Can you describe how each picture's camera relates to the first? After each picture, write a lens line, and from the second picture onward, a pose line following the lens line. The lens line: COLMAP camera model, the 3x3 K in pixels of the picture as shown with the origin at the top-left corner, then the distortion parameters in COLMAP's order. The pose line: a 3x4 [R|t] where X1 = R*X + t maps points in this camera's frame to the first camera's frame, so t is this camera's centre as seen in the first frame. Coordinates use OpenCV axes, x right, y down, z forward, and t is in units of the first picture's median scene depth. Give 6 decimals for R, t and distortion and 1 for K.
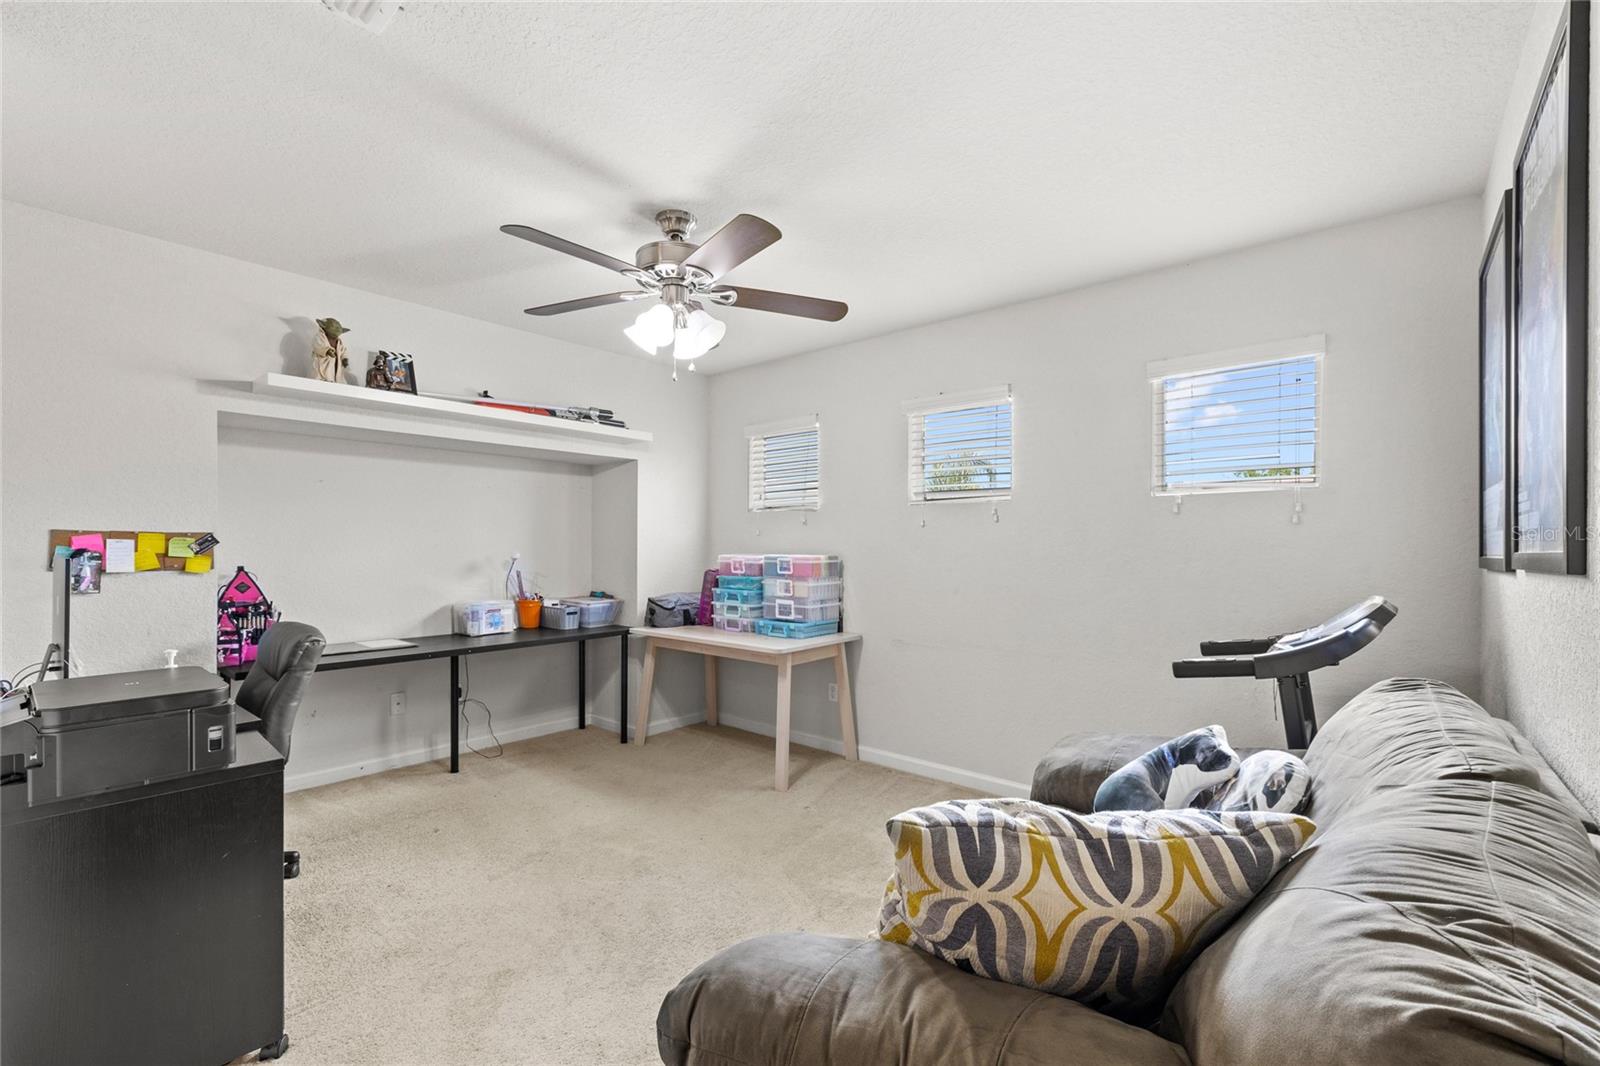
lens RADIAL K [[673.0, 0, 798.7], [0, 673.0, 552.5], [0, 0, 1]] dist [0.001918, 0.000364]
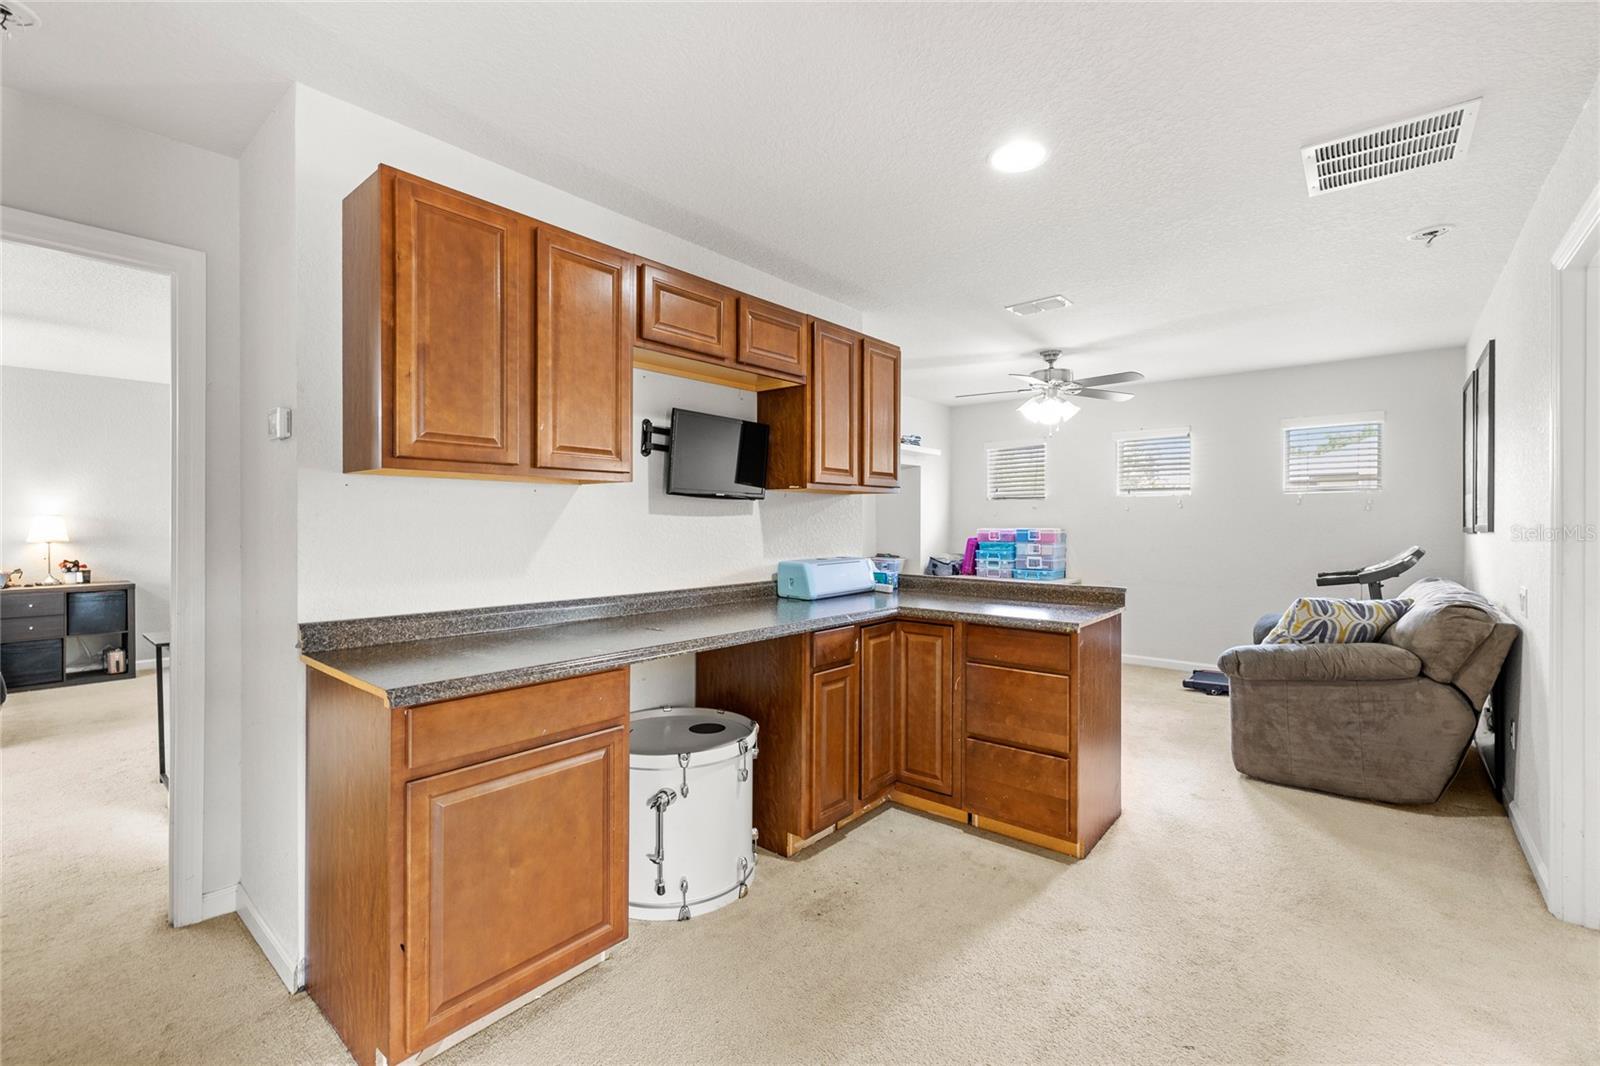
lens RADIAL K [[688.3, 0, 800.0], [0, 688.3, 533.0], [0, 0, 1]] dist [0.001712, 0.000269]
pose [[0.999820, -0.002800, 0.018760, -1.127060], [0.002688, 0.999978, 0.006015, 0.006463], [-0.018777, -0.005963, 0.999806, -1.141880]]
